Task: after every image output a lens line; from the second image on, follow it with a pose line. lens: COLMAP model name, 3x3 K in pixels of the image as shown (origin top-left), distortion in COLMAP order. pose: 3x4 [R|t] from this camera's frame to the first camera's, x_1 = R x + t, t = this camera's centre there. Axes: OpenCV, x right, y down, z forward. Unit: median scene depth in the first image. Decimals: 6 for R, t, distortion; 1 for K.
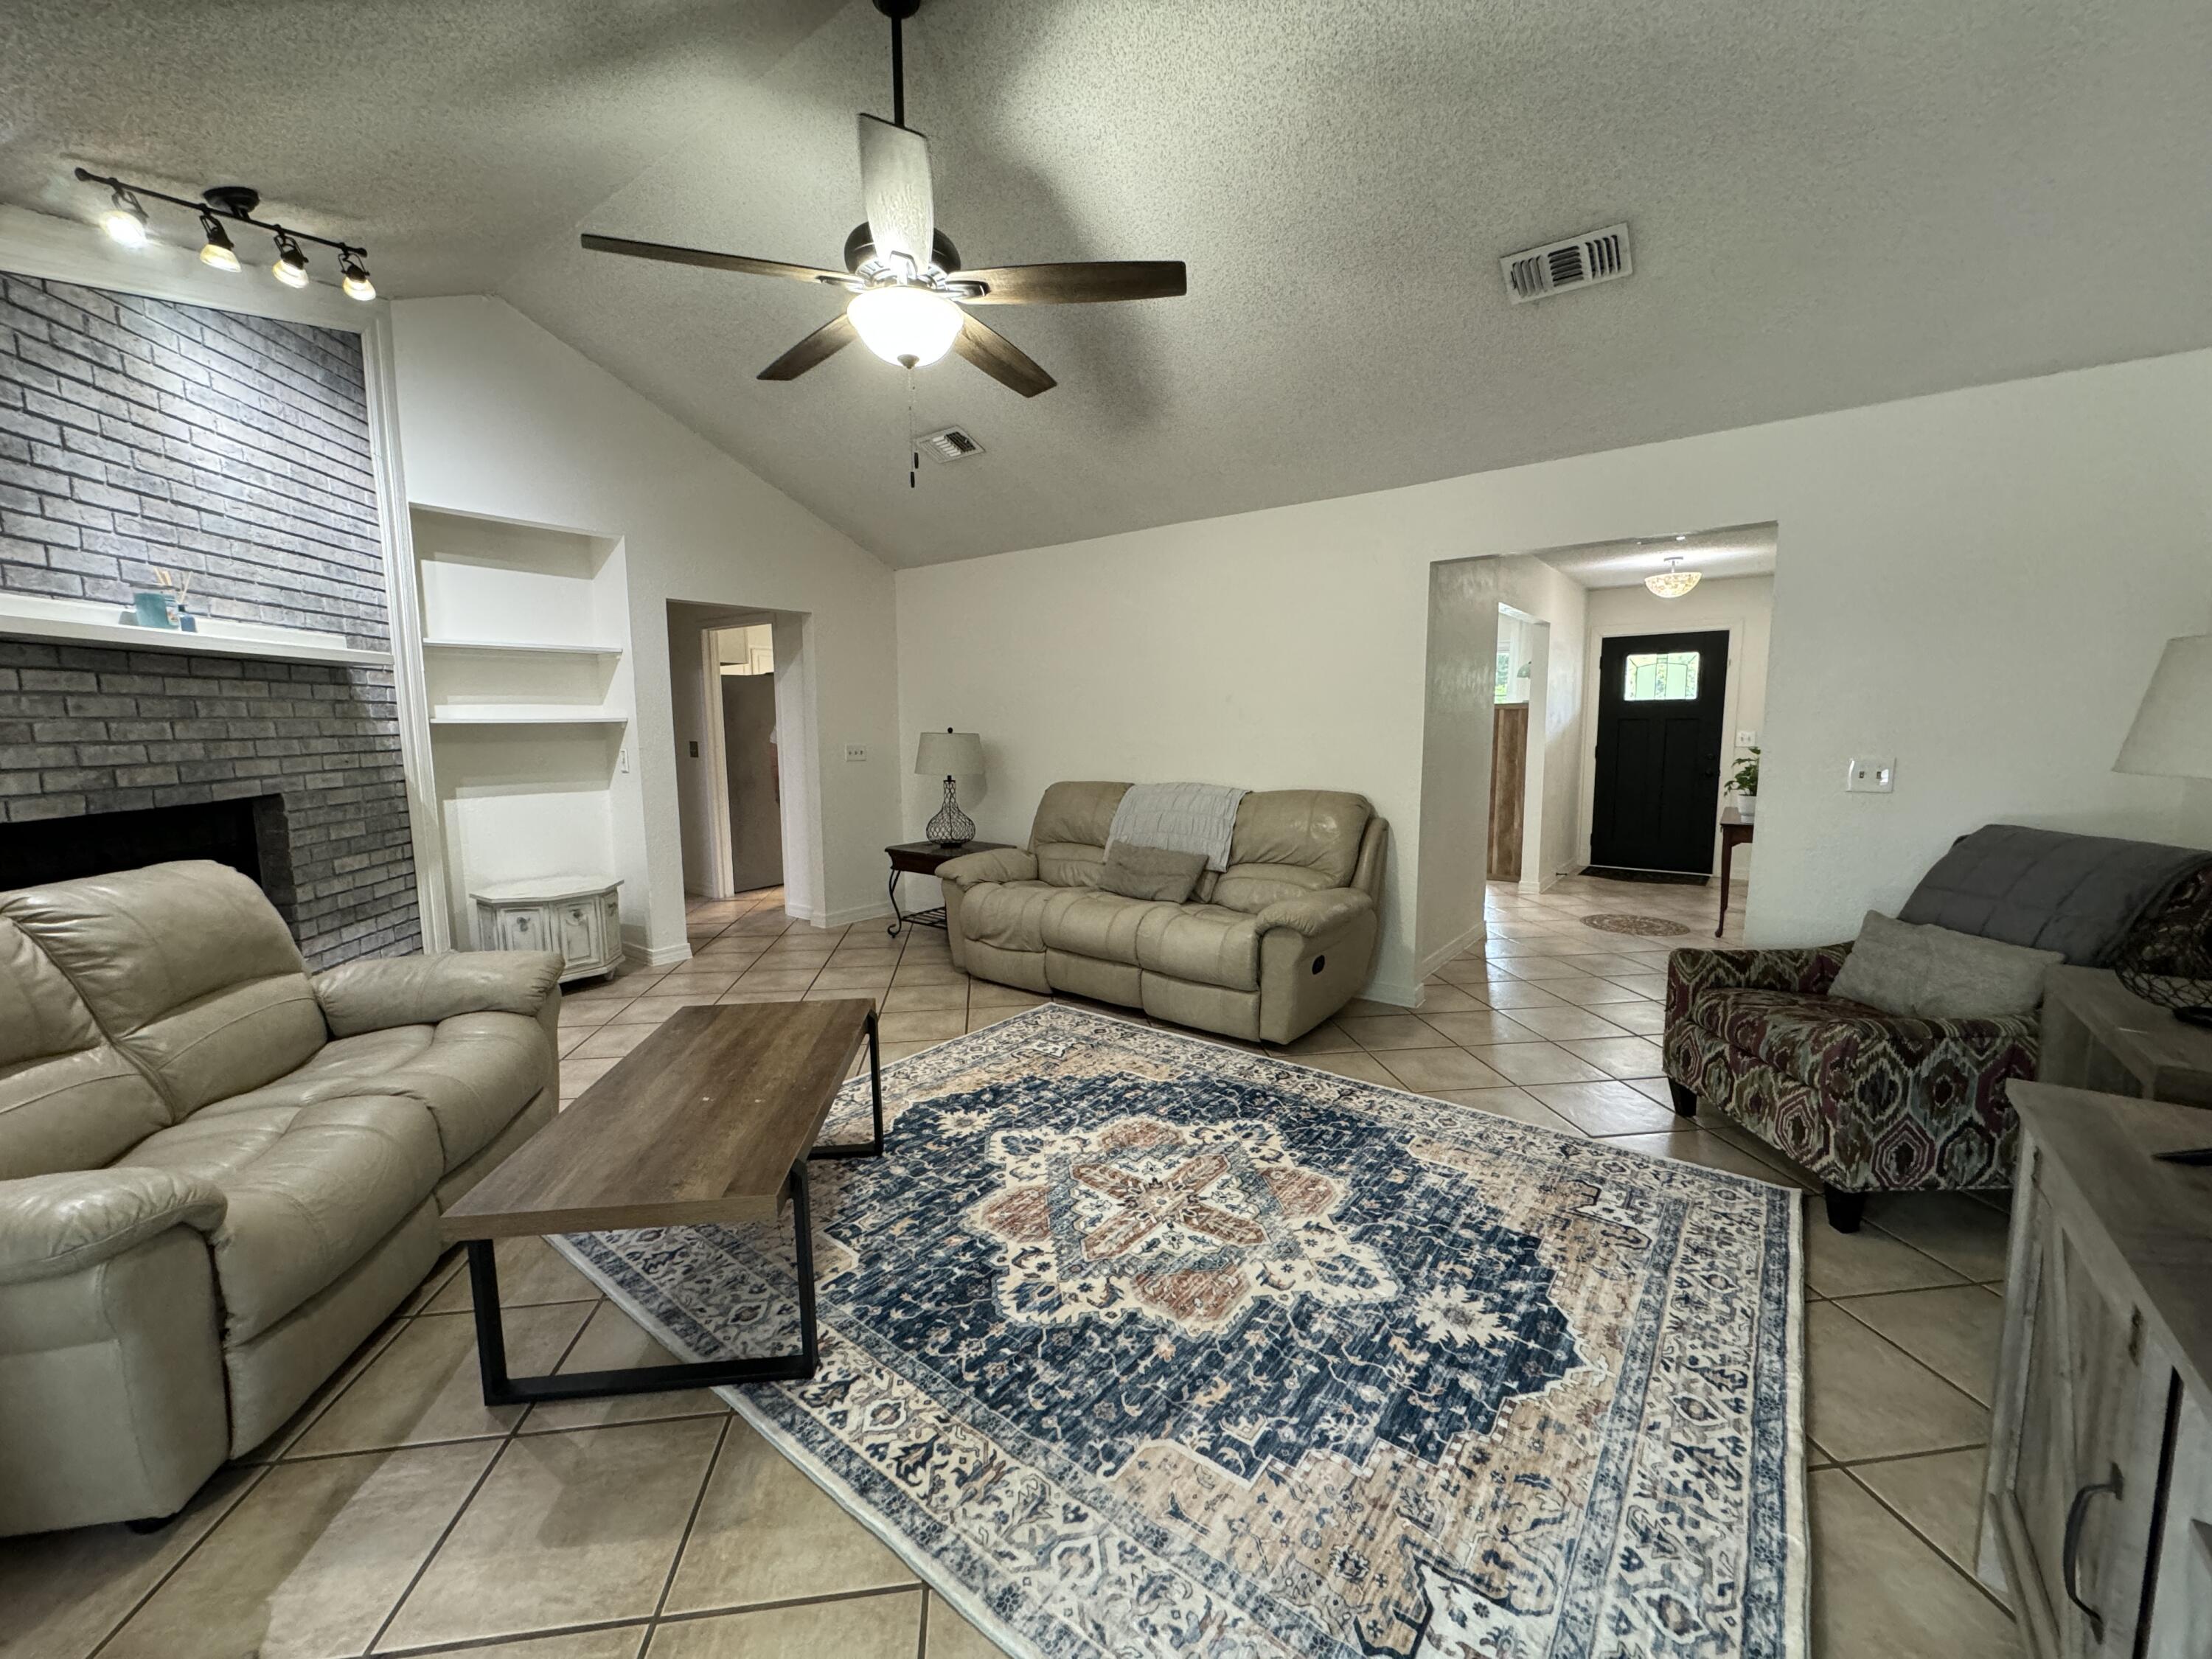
lens RADIAL K [[879.0, 0, 1106.5], [0, 879.0, 825.7], [0, 0, 1]] dist [-0.002534, 0.000272]
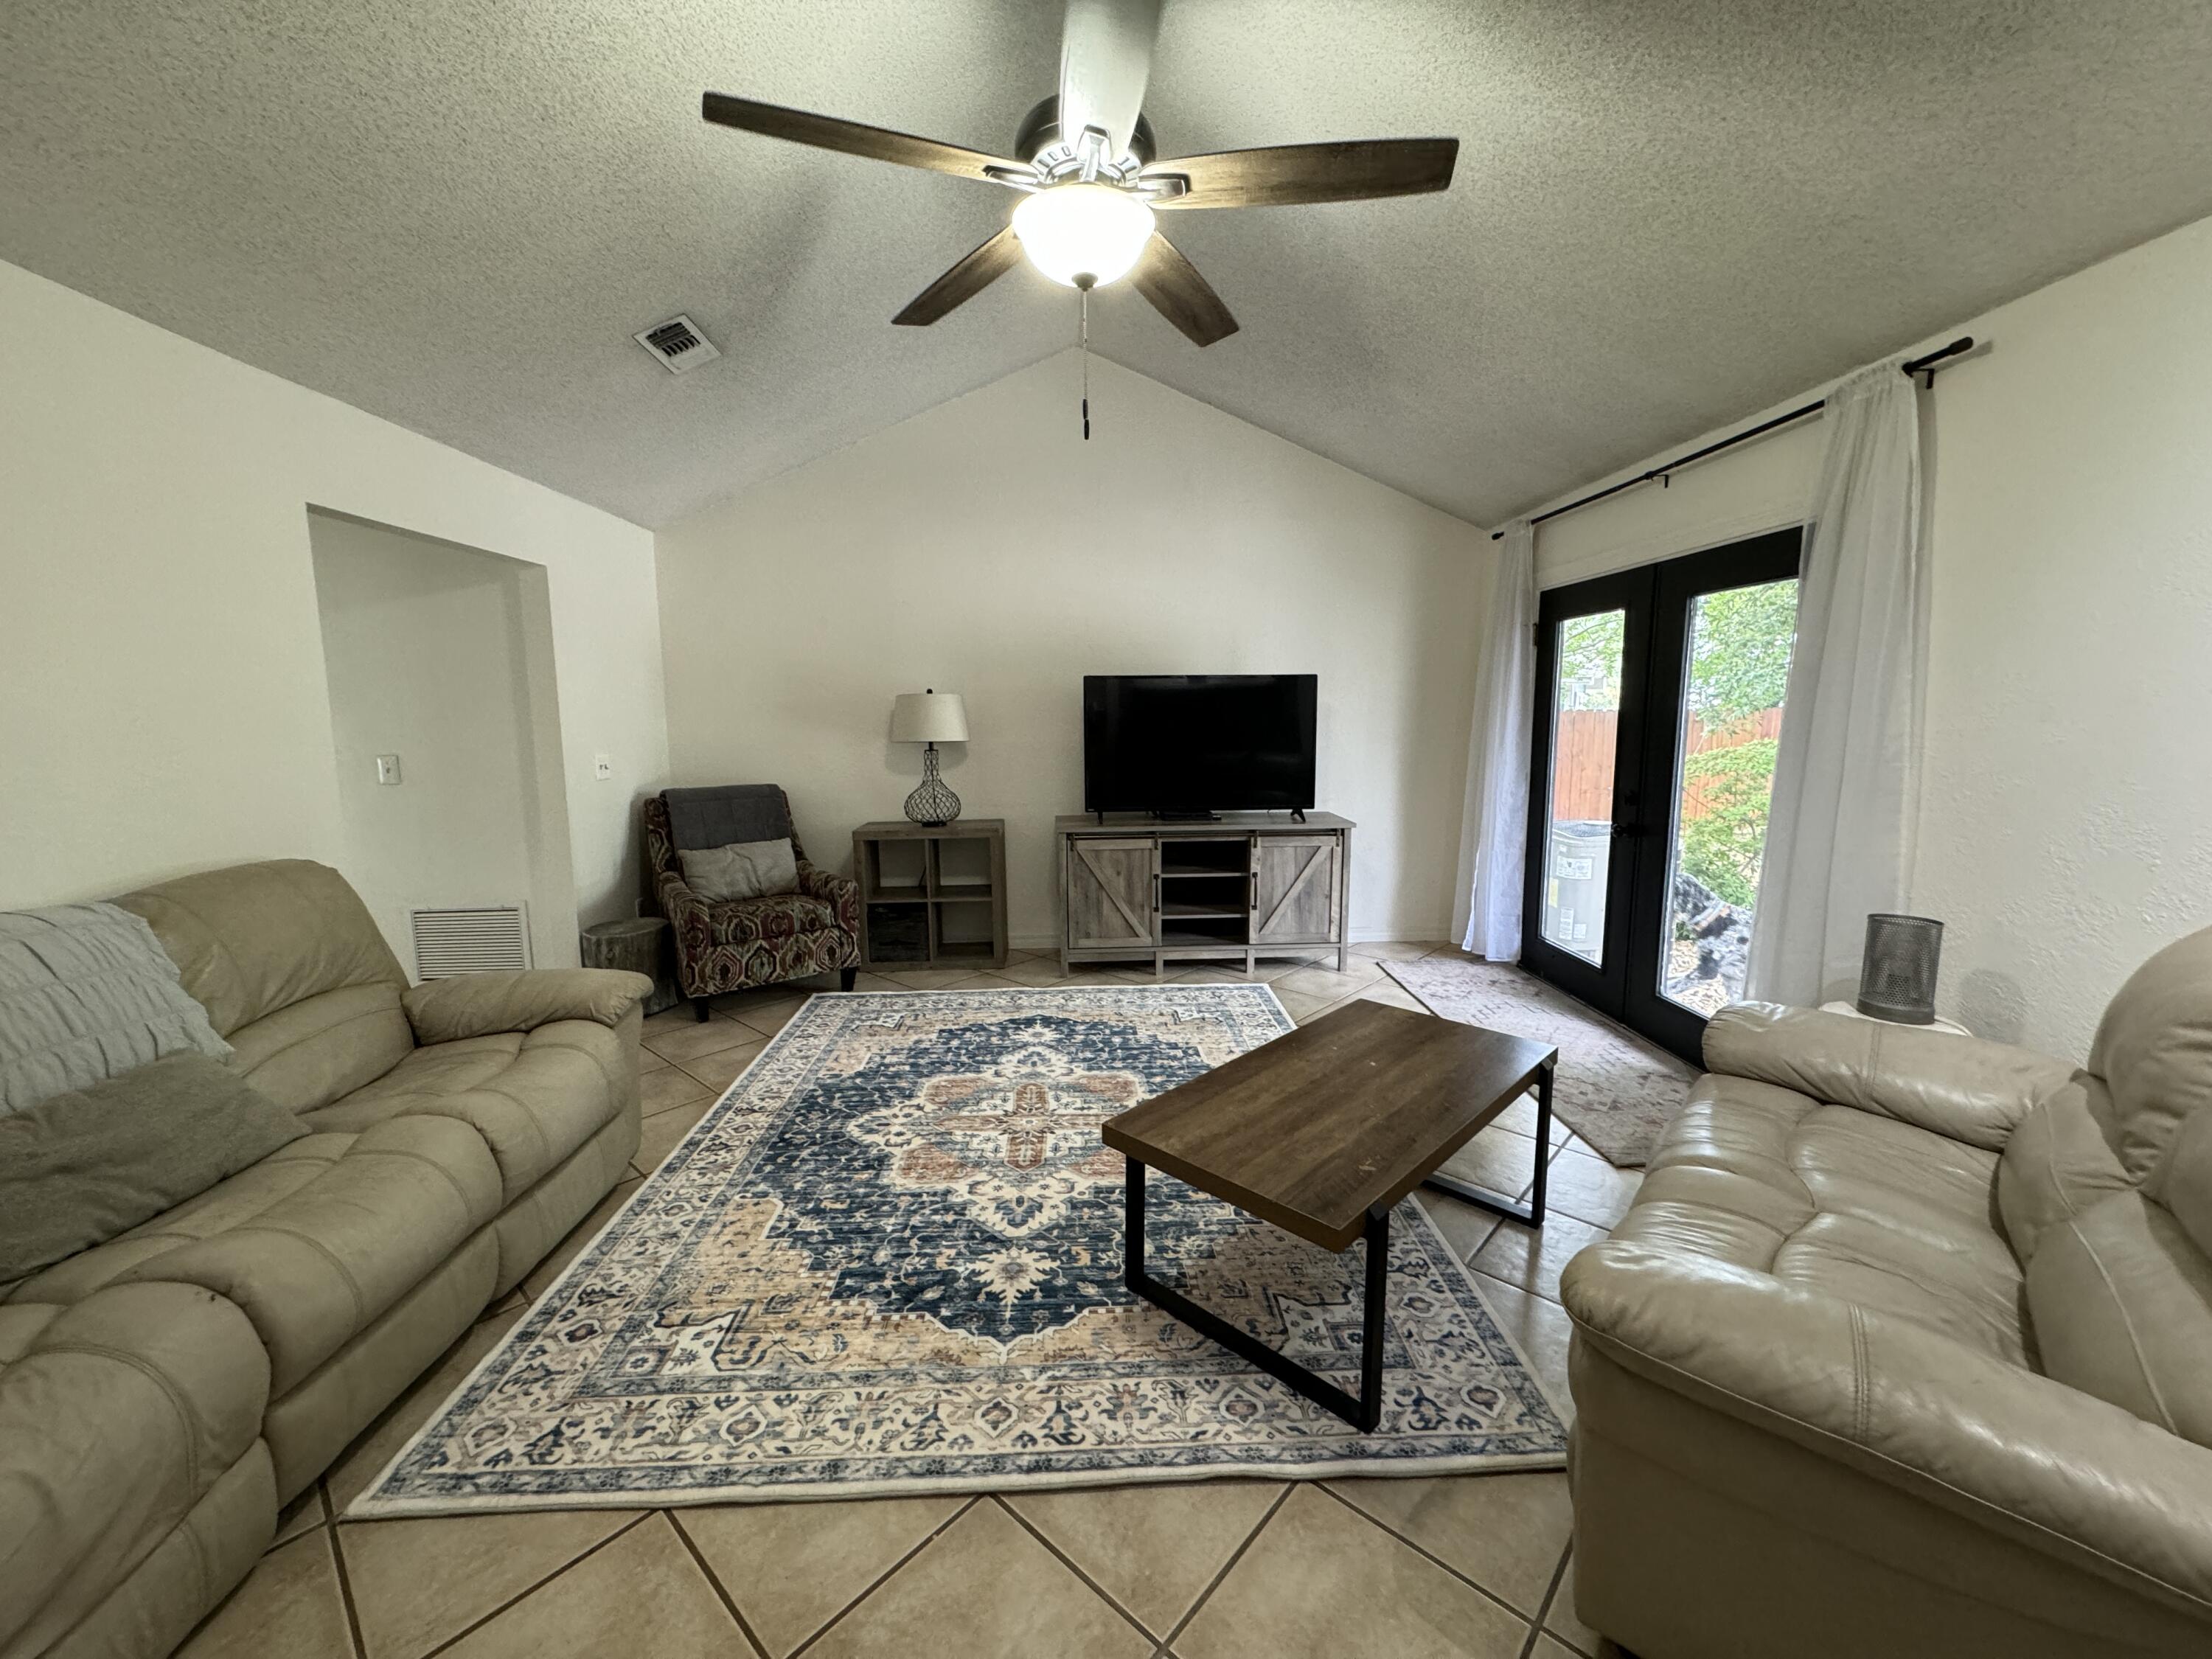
lens RADIAL K [[879.0, 0, 1106.5], [0, 879.0, 825.7], [0, 0, 1]] dist [-0.002534, 0.000272]
pose [[-0.643242, -0.086313, 0.760782, -0.741304], [0.105393, 0.974186, 0.199635, -0.166133], [-0.758375, 0.208594, -0.617541, 1.315848]]
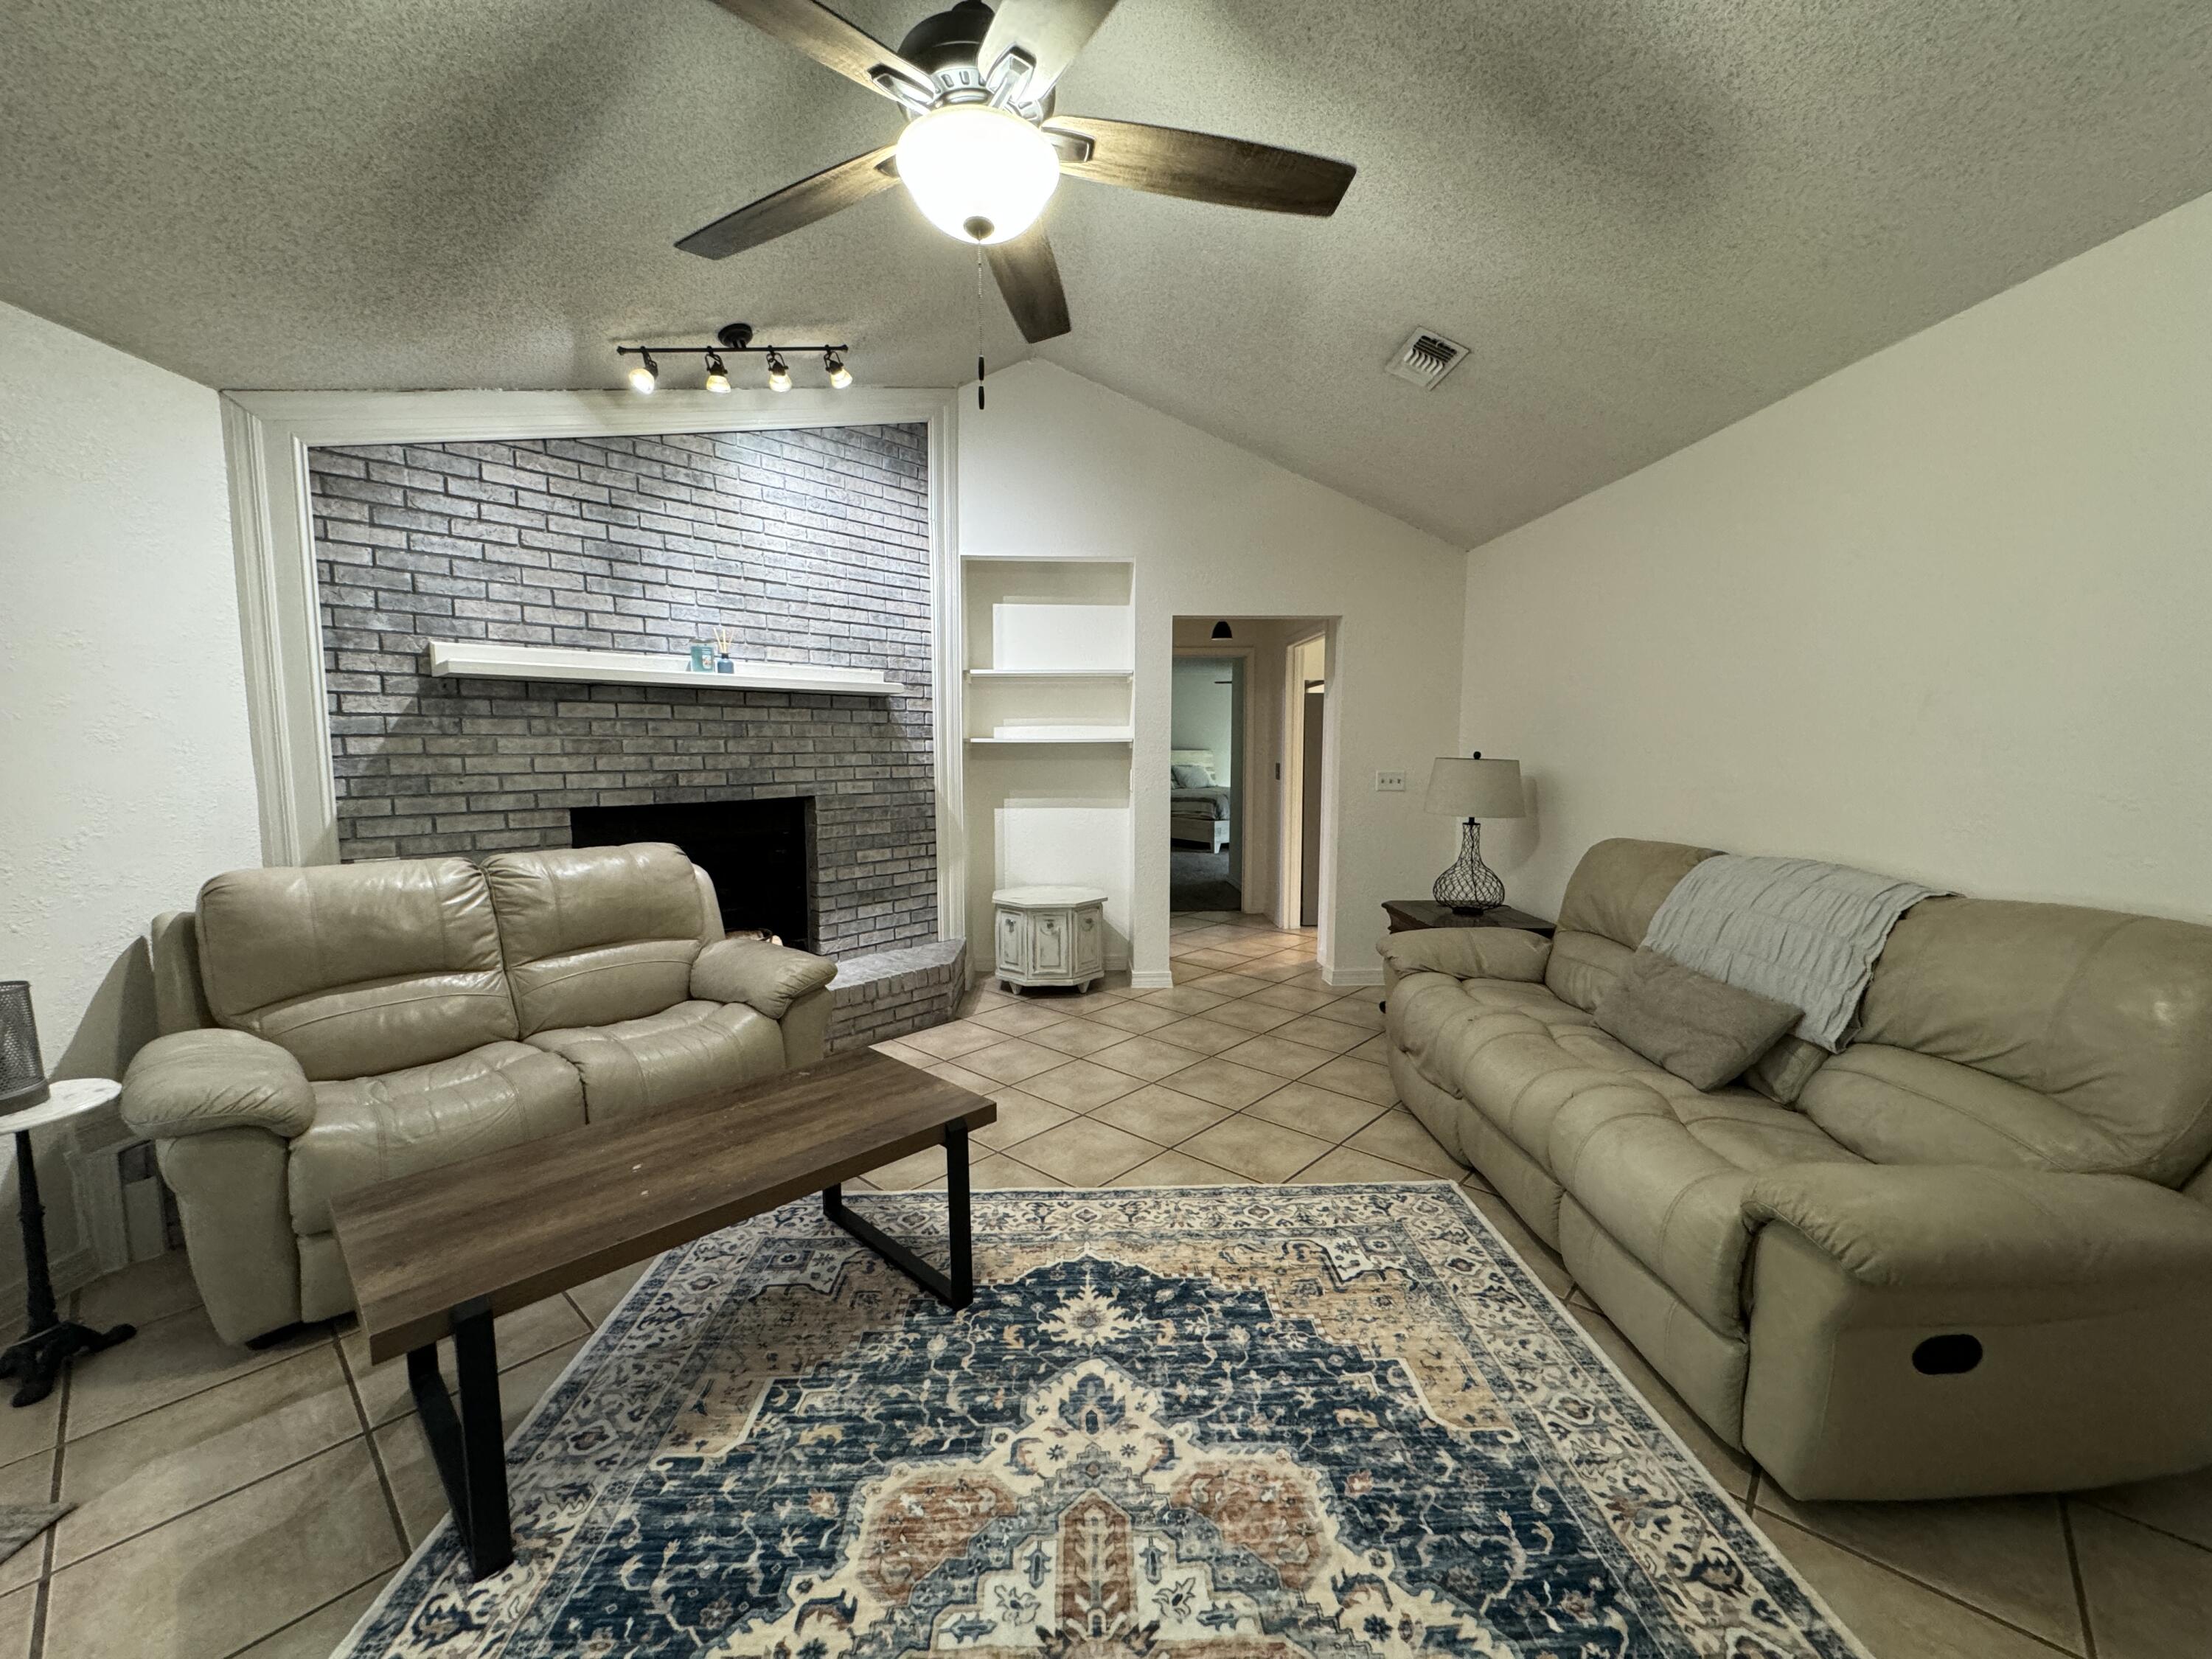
lens RADIAL K [[879.0, 0, 1106.5], [0, 879.0, 825.7], [0, 0, 1]] dist [-0.002534, 0.000272]
pose [[0.643803, 0.074918, -0.761515, 0.342876], [-0.094718, 0.995344, 0.017845, -0.061911], [0.759307, 0.060641, 0.647901, 0.538537]]
